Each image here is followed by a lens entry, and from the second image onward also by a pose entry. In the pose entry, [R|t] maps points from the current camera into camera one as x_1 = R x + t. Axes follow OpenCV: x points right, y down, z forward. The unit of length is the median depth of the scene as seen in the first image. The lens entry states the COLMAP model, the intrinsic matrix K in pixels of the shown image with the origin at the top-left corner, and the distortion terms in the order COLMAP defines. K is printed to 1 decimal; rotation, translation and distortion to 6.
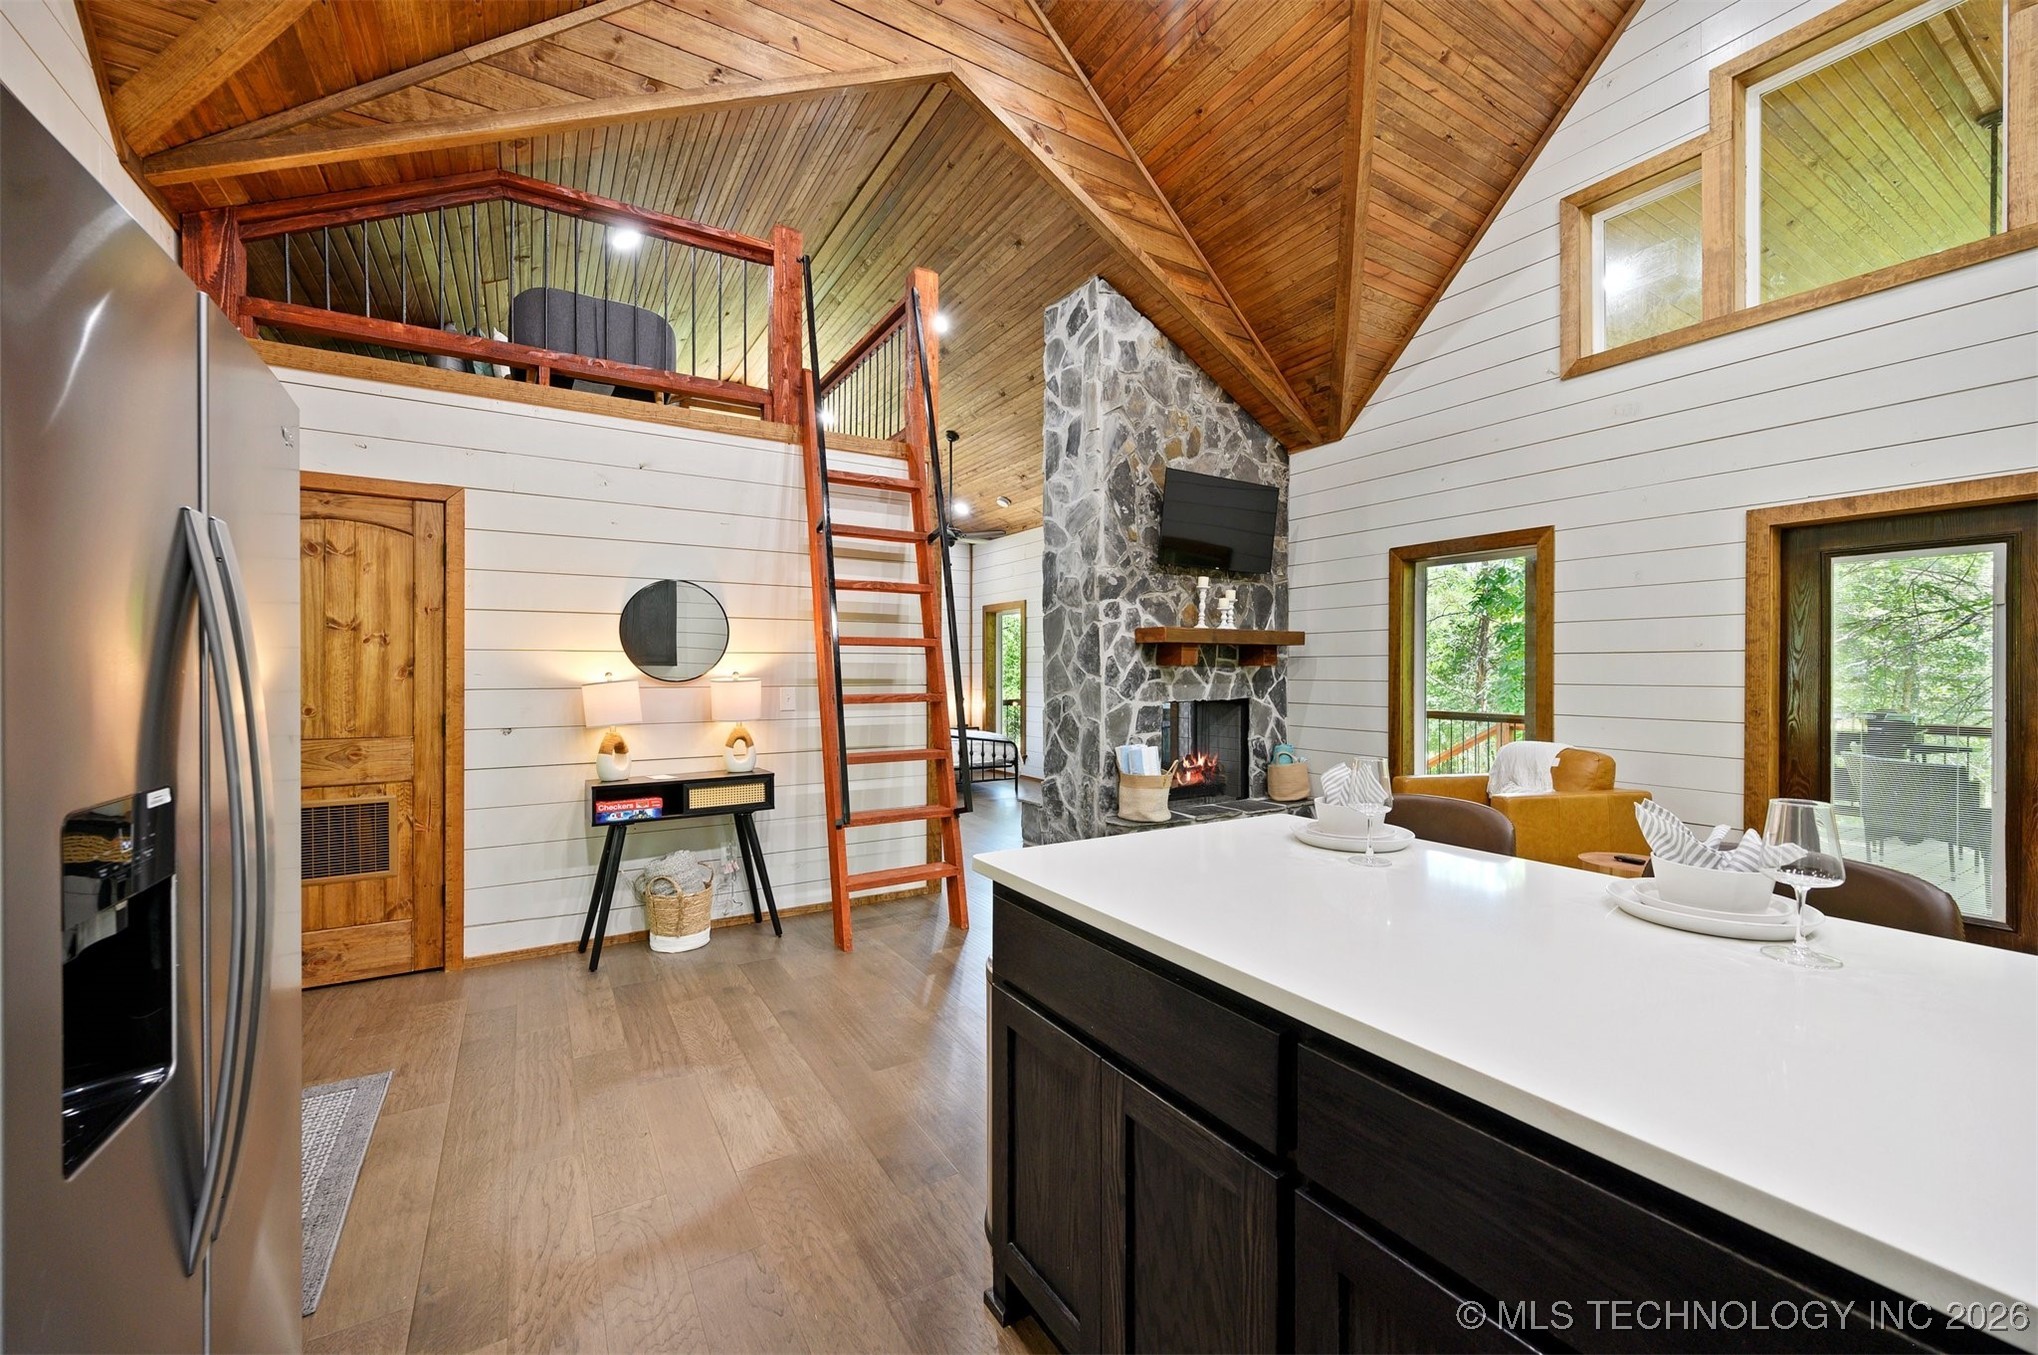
lens RADIAL K [[811.9, 0, 1022.2], [0, 811.9, 643.4], [0, 0, 1]] dist [-0.000087, -0.000025]
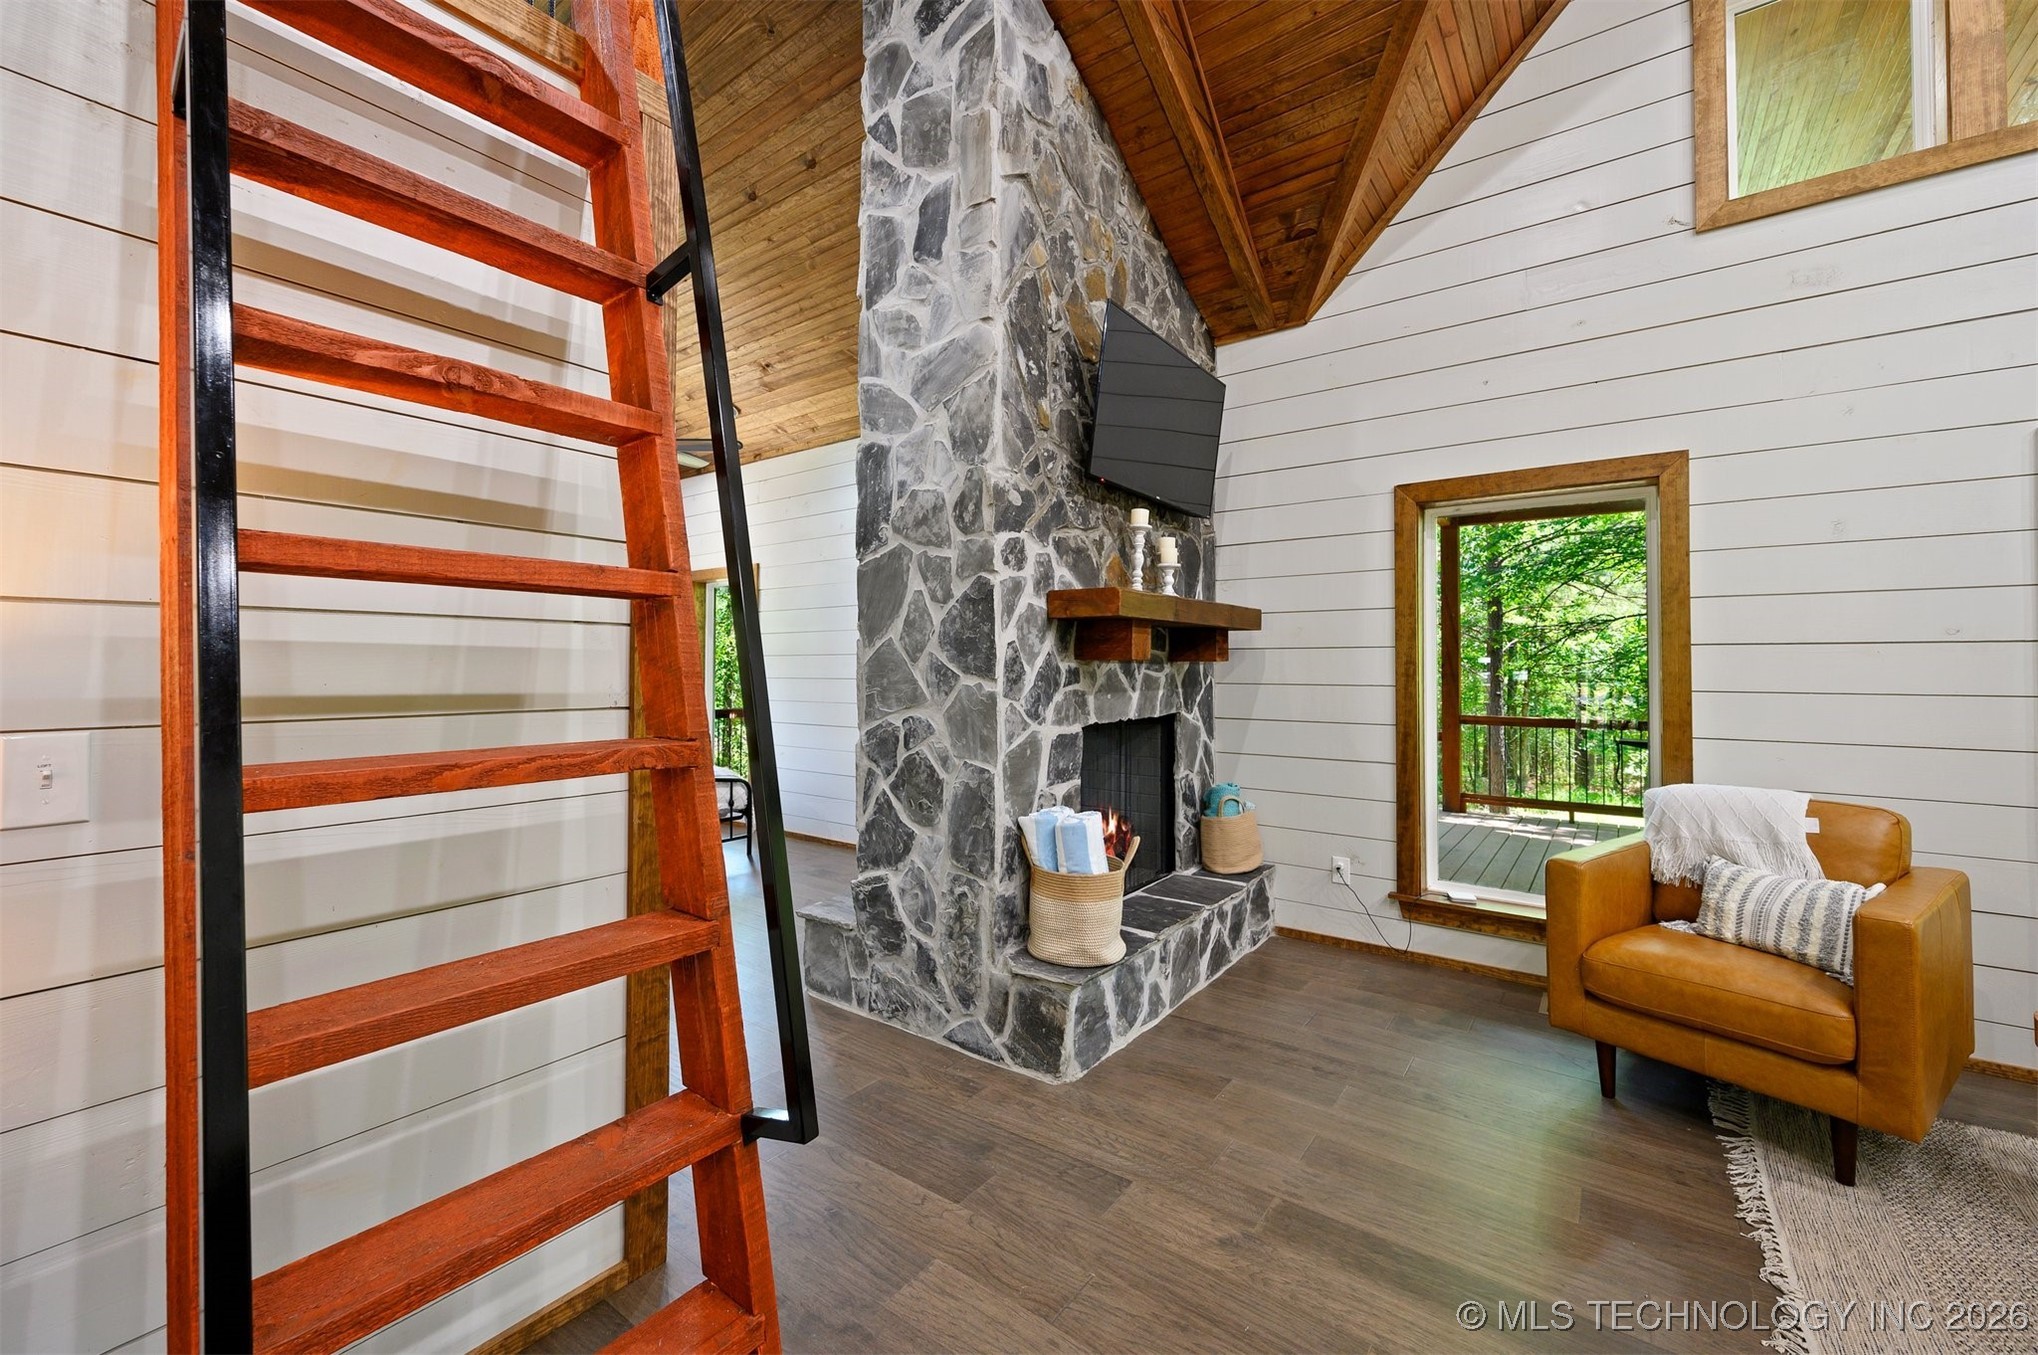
lens RADIAL K [[811.9, 0, 1022.2], [0, 811.9, 643.4], [0, 0, 1]] dist [-0.000087, -0.000025]
pose [[0.926548, 0.013116, 0.375948, -0.077186], [-0.014486, 0.999895, 0.000816, 0.015953], [-0.375898, -0.006202, 0.926640, 0.499535]]
